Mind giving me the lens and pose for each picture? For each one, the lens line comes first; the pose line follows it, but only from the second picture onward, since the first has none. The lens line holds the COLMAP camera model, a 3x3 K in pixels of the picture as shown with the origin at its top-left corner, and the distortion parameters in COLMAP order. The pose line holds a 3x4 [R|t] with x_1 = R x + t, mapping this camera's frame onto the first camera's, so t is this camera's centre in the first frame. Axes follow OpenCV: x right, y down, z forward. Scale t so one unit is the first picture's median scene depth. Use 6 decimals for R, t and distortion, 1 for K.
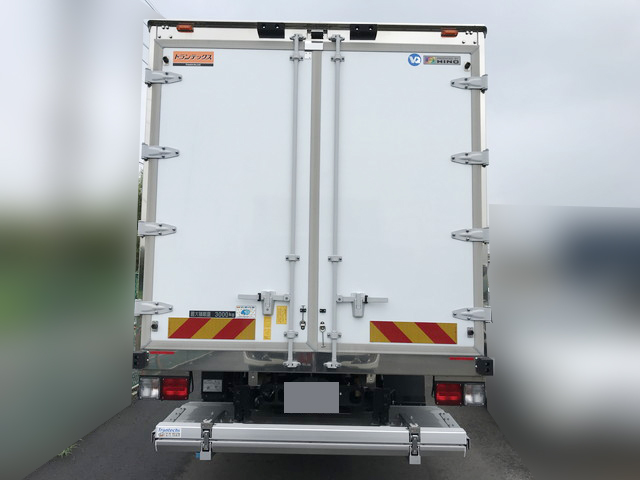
lens RADIAL K [[478.4, 0, 306.0], [0, 478.4, 235.6], [0, 0, 1]] dist [0.007289, -0.010194]
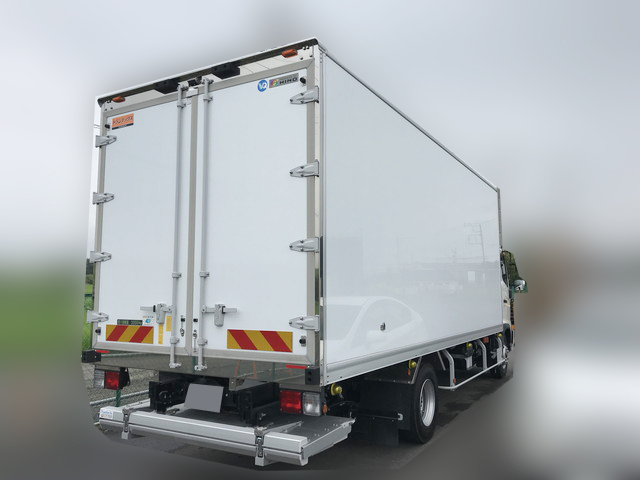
lens RADIAL K [[524.8, 0, 338.4], [0, 524.8, 242.9], [0, 0, 1]] dist [0.023789, -0.028292]
pose [[0.871590, -0.067898, -0.485510, 0.944504], [0.053752, 0.997627, -0.043019, 0.044664], [0.487279, 0.011398, 0.873172, 0.059871]]
